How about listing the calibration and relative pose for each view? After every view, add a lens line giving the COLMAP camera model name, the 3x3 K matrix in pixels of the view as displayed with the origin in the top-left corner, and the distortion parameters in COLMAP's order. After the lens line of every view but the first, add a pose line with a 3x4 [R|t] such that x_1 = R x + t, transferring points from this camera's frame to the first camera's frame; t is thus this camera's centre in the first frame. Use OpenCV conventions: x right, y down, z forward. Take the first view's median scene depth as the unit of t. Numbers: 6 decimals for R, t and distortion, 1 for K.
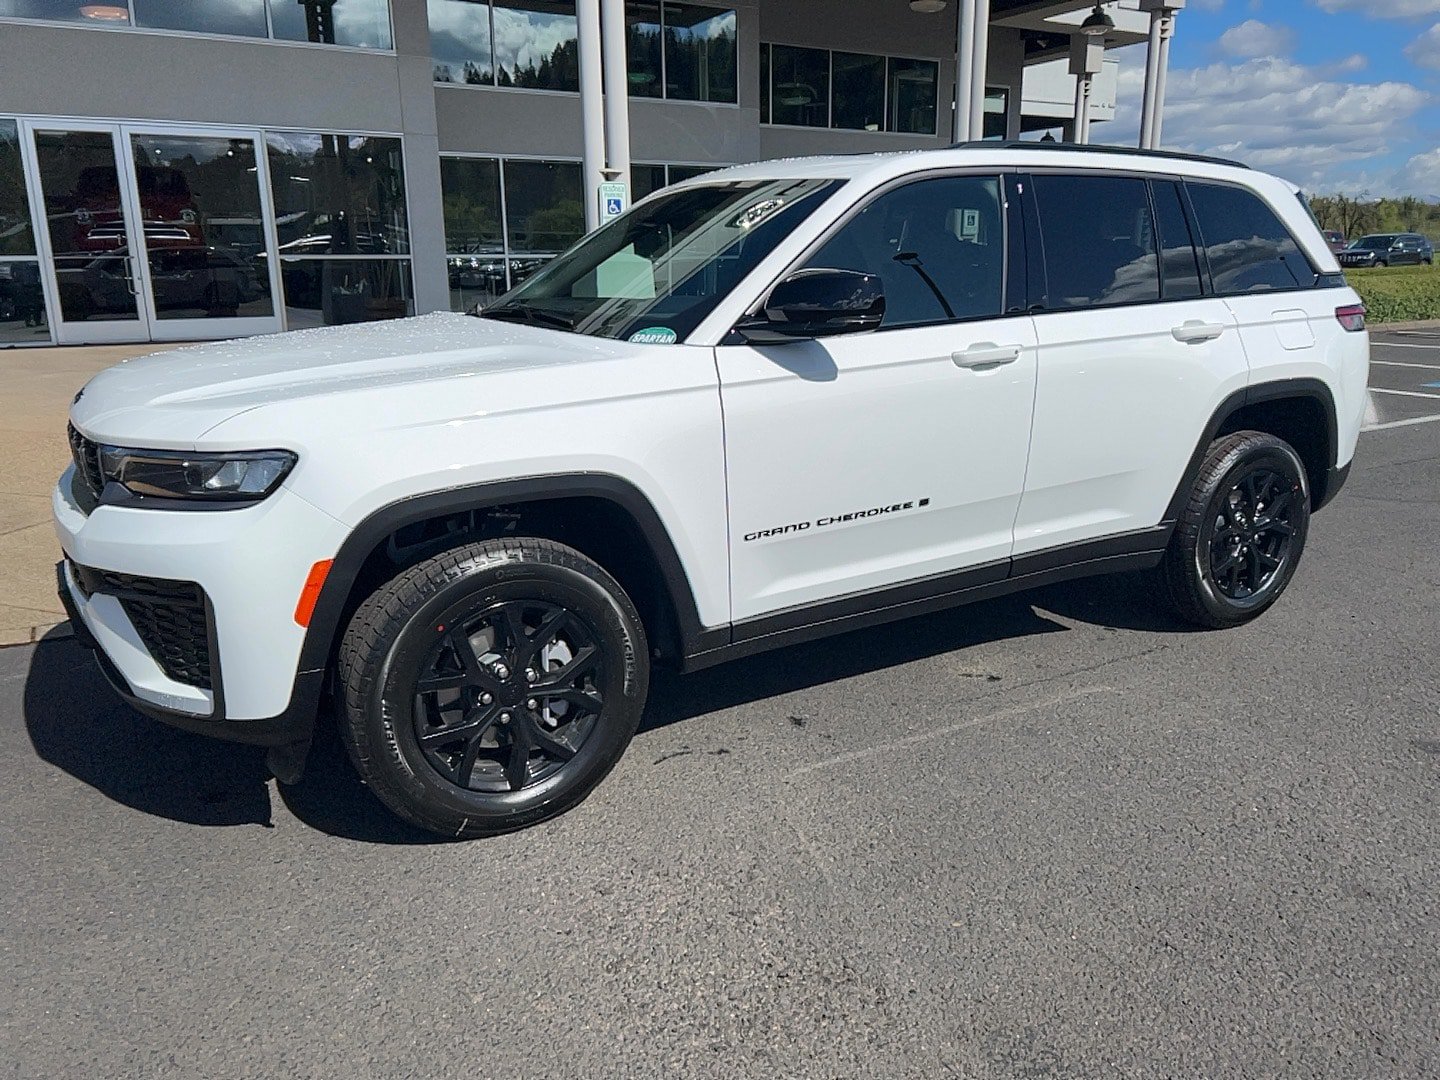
lens RADIAL K [[1094.5, 0, 729.1], [0, 1094.5, 544.1], [0, 0, 1]] dist [0.063487, -0.070154]
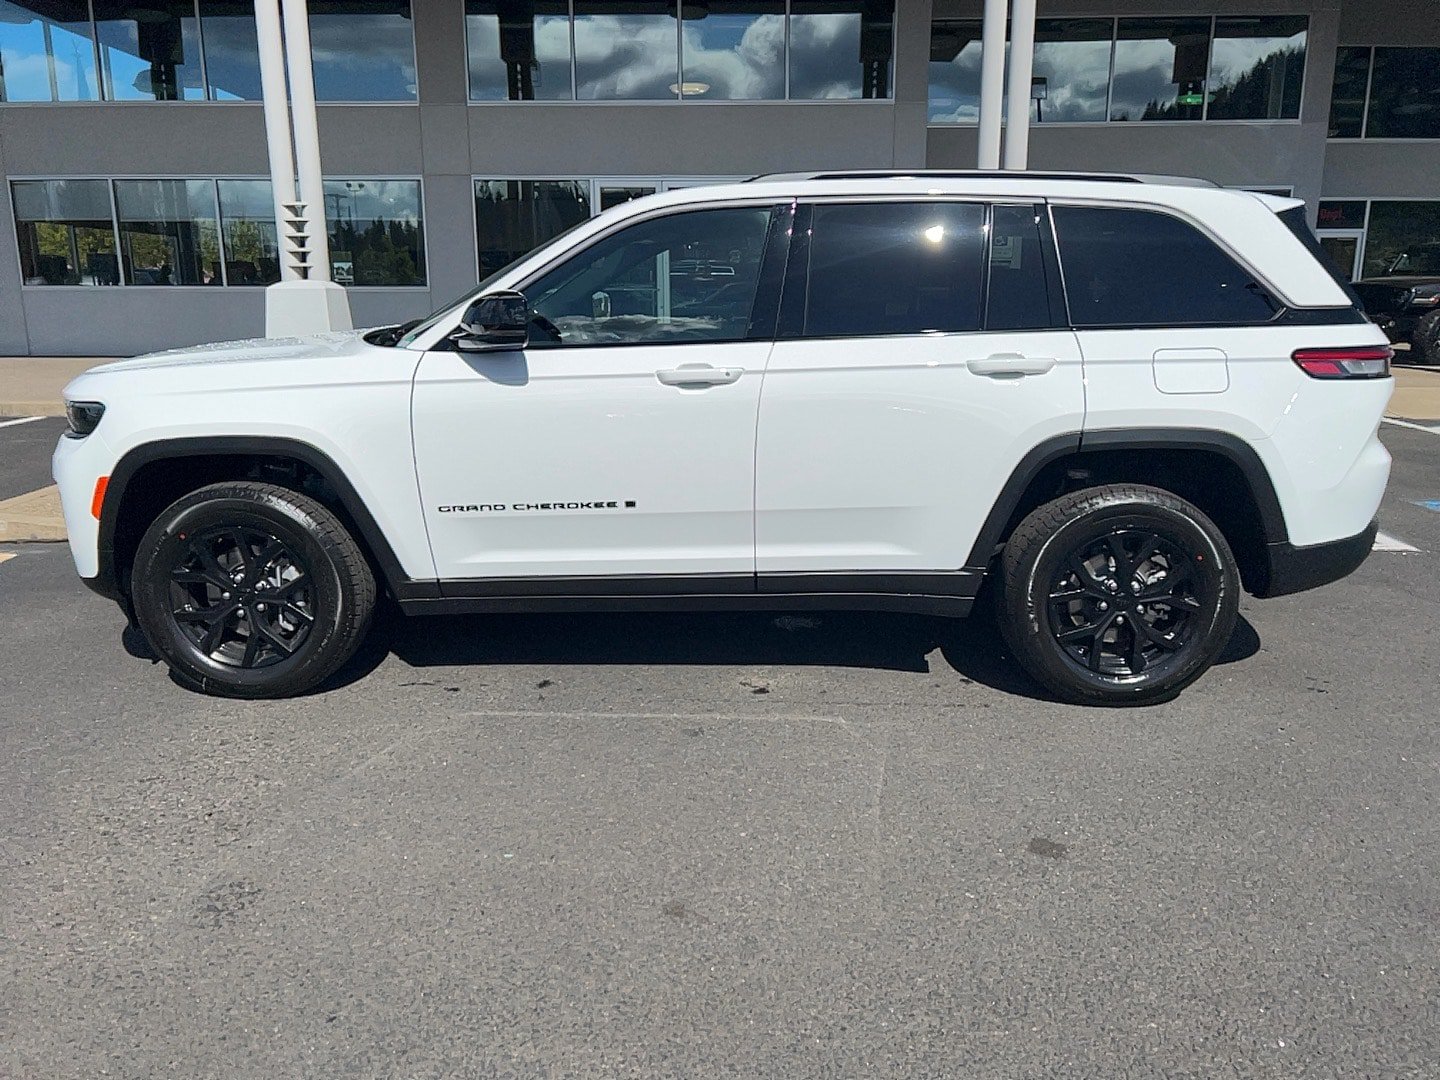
lens RADIAL K [[1094.5, 0, 729.1], [0, 1094.5, 544.1], [0, 0, 1]] dist [0.063487, -0.070154]
pose [[0.837904, 0.129474, -0.530239, 0.930298], [-0.144315, 0.989439, 0.013549, -0.030161], [0.526394, 0.065169, 0.847740, 0.135751]]
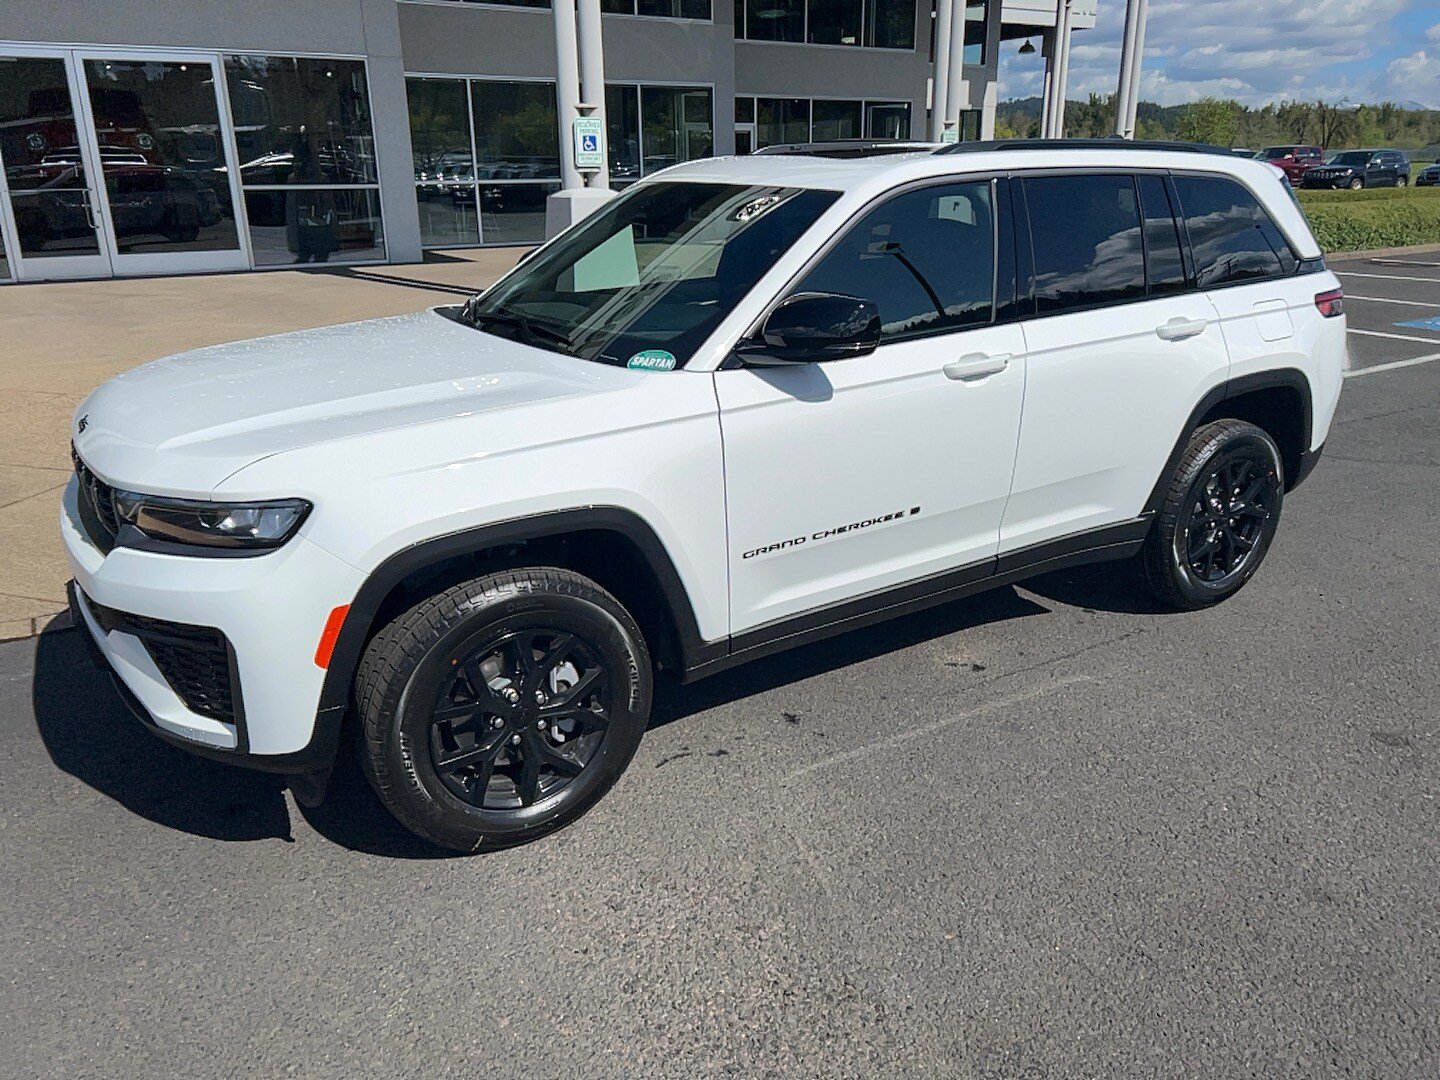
lens RADIAL K [[1094.5, 0, 729.1], [0, 1094.5, 544.1], [0, 0, 1]] dist [0.063487, -0.070154]
pose [[0.999684, -0.007705, 0.023909, -0.023538], [0.005812, 0.996916, 0.078258, -0.097009], [-0.024439, -0.078094, 0.996646, -0.025636]]
